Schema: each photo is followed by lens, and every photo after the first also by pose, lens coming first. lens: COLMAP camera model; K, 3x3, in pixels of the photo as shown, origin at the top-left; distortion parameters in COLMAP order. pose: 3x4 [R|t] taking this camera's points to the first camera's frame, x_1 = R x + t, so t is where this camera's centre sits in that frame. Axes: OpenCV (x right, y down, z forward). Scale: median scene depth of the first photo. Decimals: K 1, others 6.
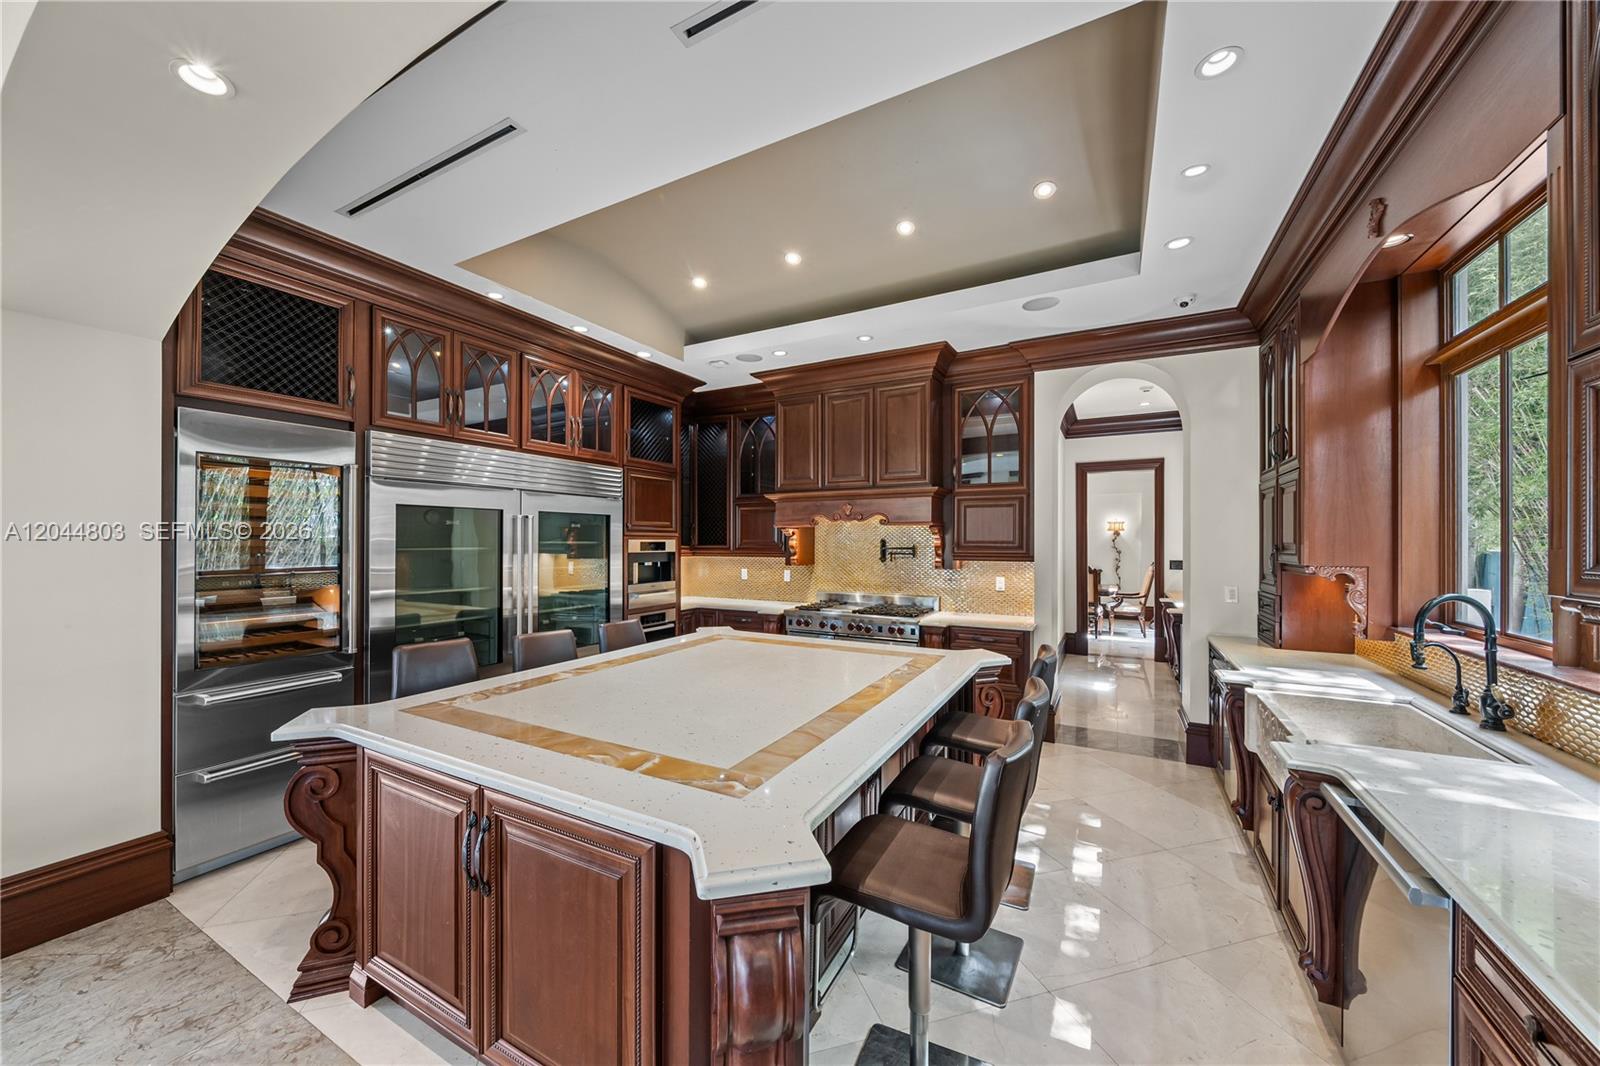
lens RADIAL K [[576.5, 0, 795.3], [0, 576.5, 542.2], [0, 0, 1]] dist [-0.000110, -0.000113]
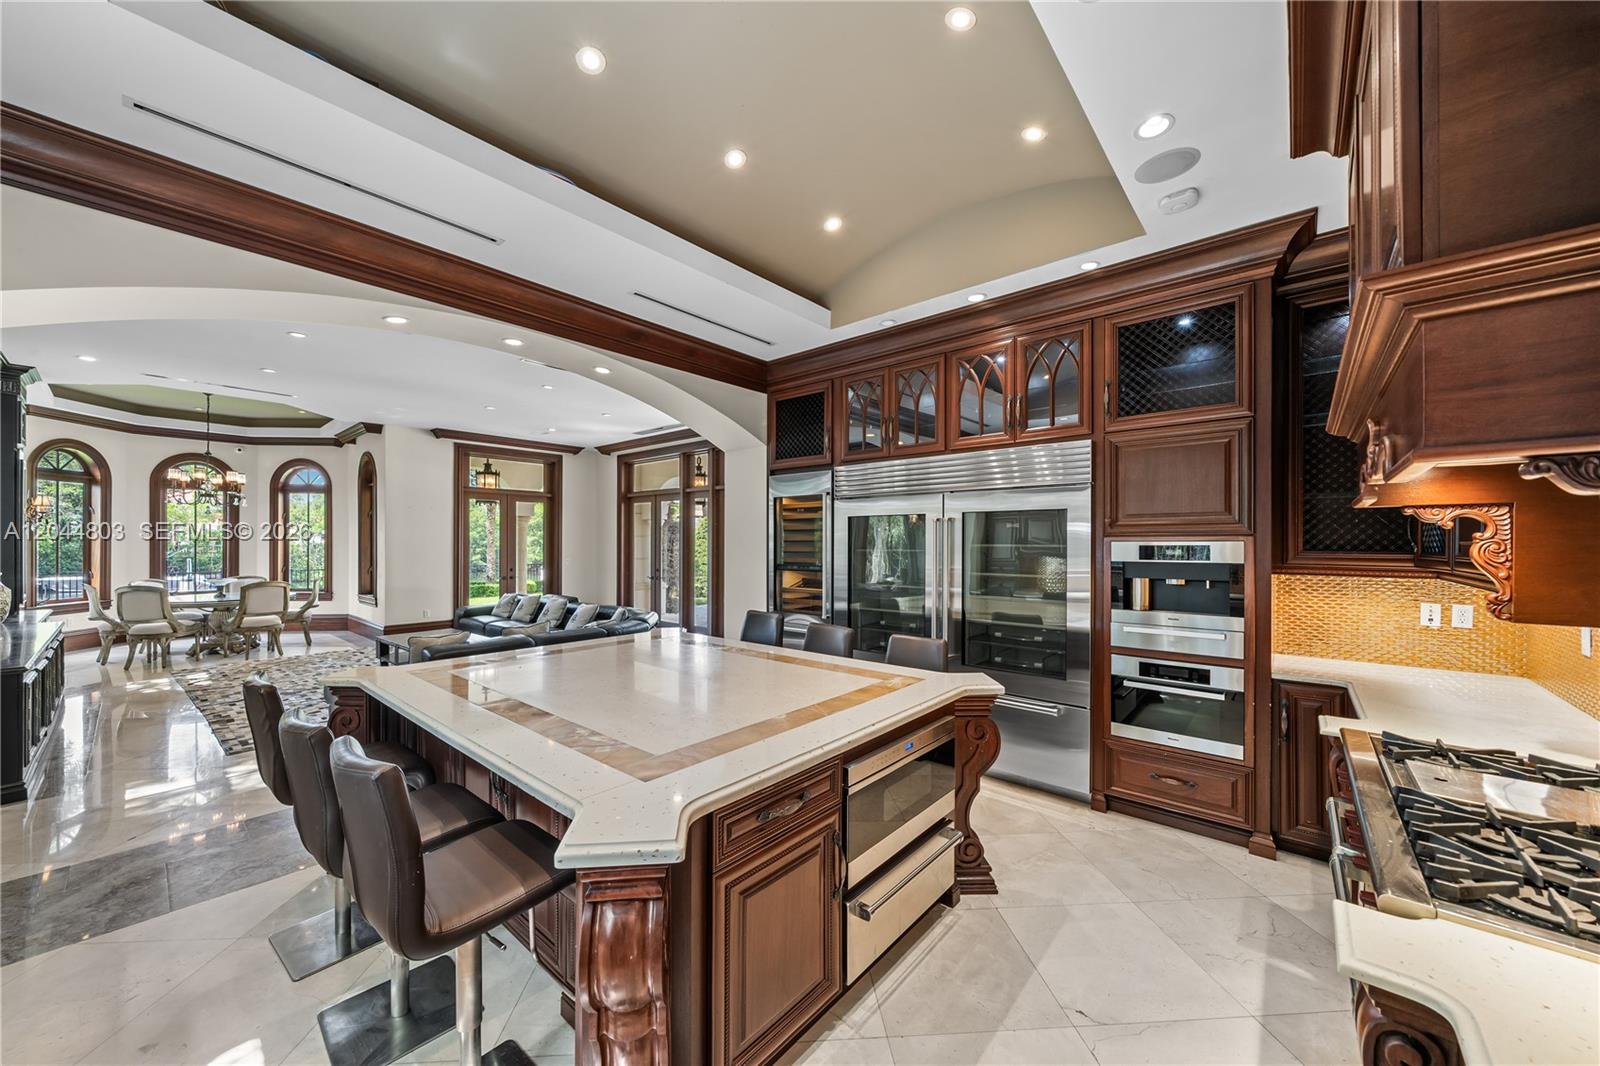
lens RADIAL K [[576.5, 0, 795.3], [0, 576.5, 542.2], [0, 0, 1]] dist [-0.000110, -0.000113]
pose [[-0.207480, -0.007502, -0.978211, 0.438630], [-0.007060, 0.999956, -0.006171, 0.002676], [0.978214, 0.005625, -0.207524, 0.764984]]
